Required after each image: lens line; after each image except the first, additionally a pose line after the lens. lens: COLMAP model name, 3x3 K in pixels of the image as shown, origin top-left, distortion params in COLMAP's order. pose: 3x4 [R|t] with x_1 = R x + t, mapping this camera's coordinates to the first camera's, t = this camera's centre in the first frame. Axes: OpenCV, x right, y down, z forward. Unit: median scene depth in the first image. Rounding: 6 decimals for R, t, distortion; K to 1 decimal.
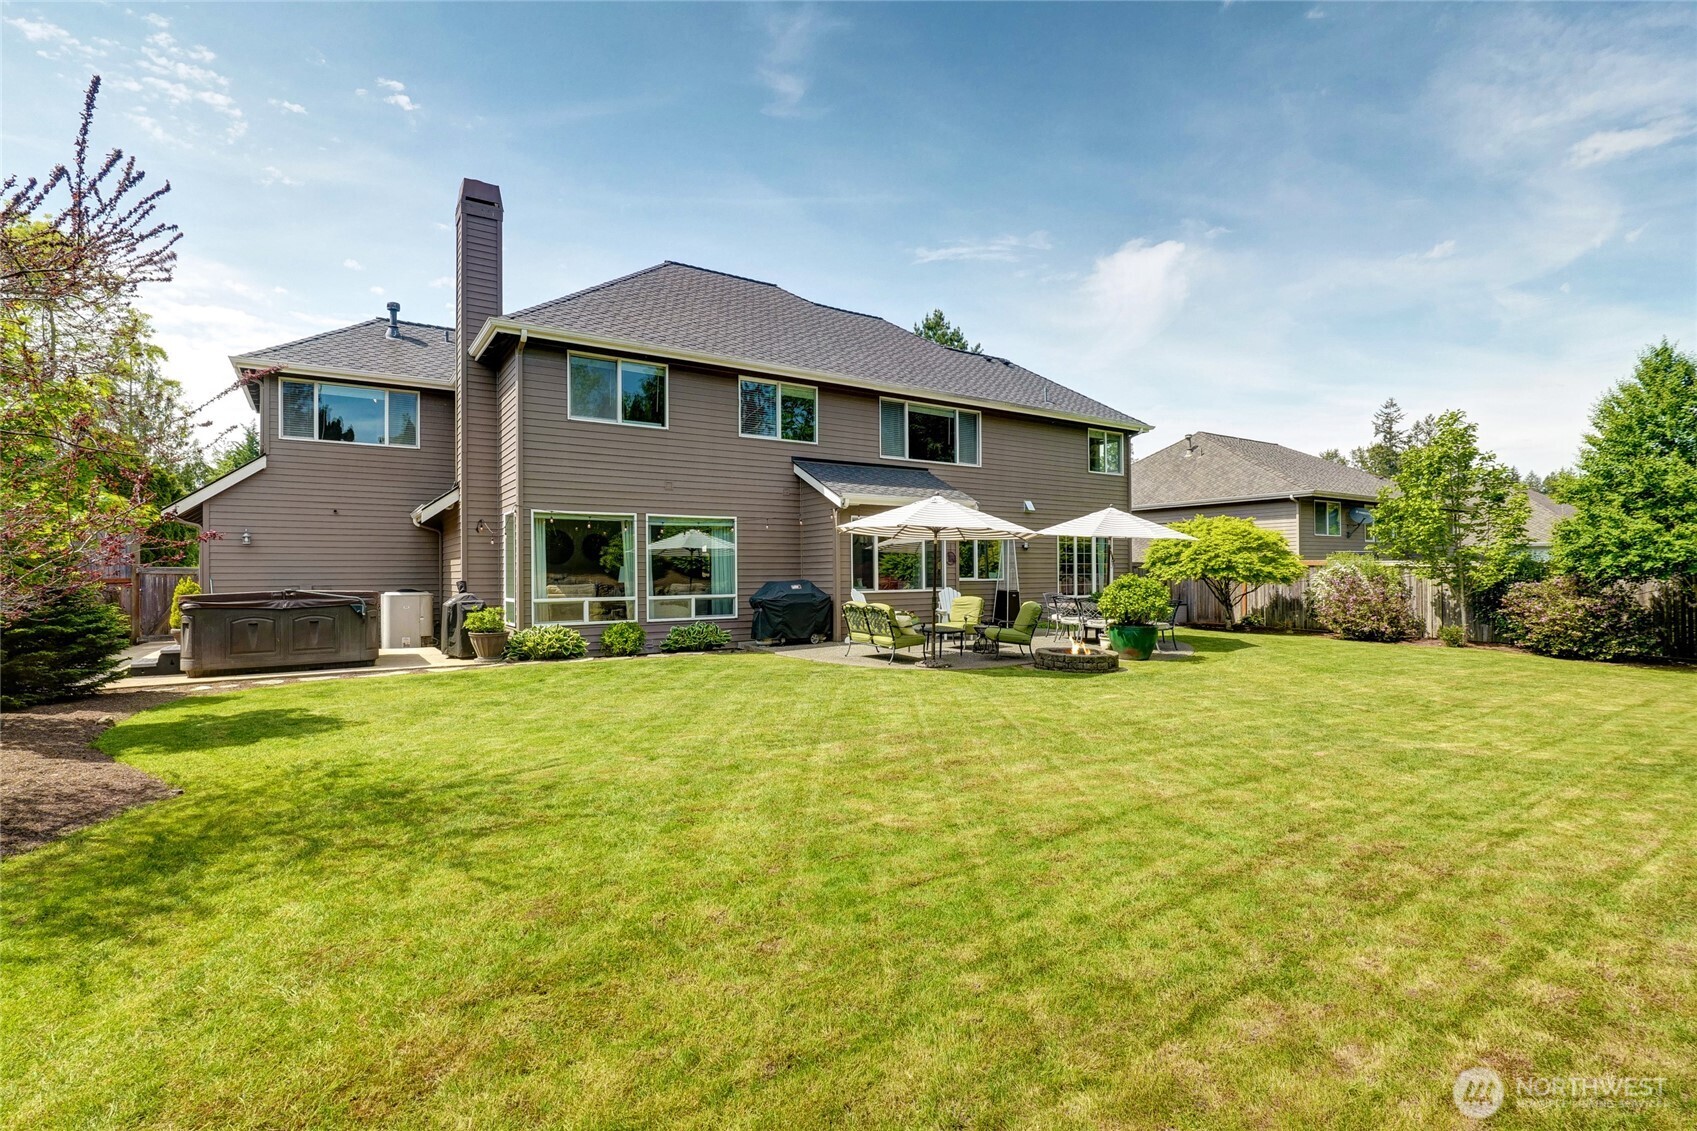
lens RADIAL K [[787.9, 0, 849.0], [0, 787.9, 567.1], [0, 0, 1]] dist [-0.006771, 0.000814]
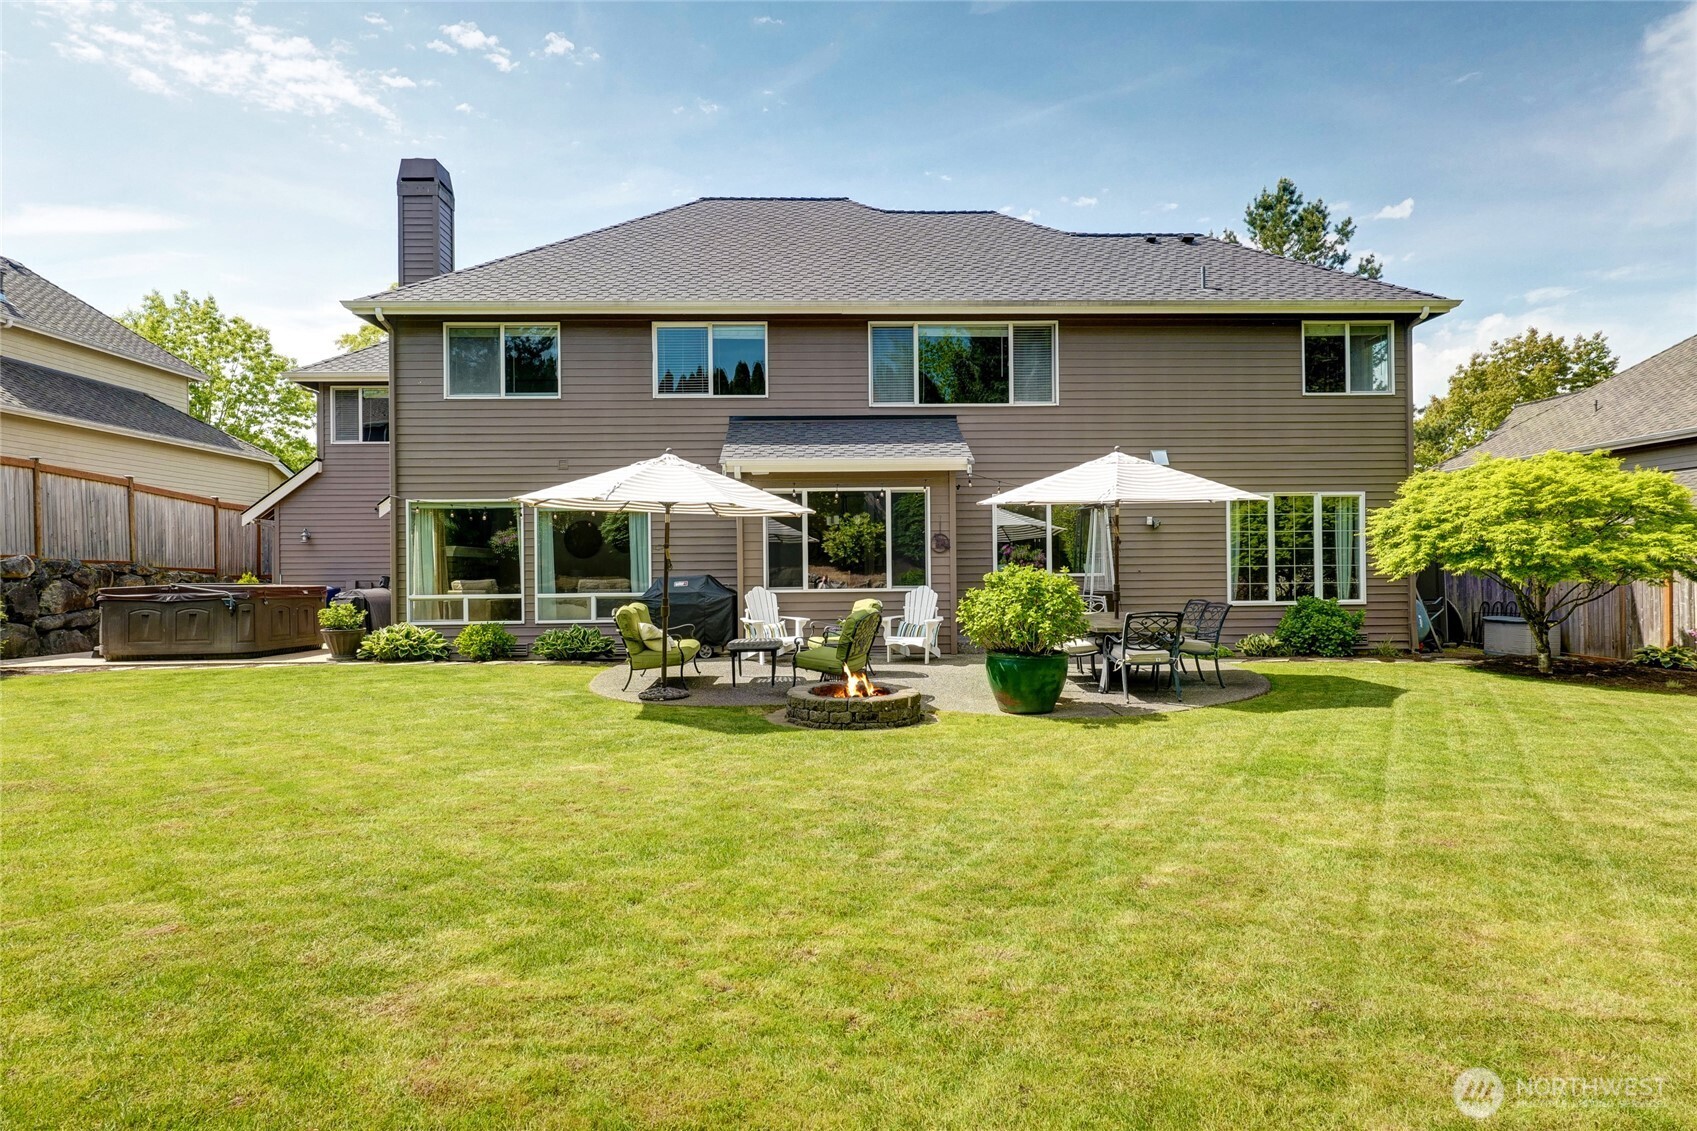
lens RADIAL K [[915.3, 0, 848.1], [0, 915.3, 567.7], [0, 0, 1]] dist [0.004439, 0.000014]
pose [[0.844756, -0.004978, -0.535129, 0.534455], [0.008274, 0.999959, 0.003760, 0.006735], [0.535088, -0.007604, 0.844762, 0.312487]]
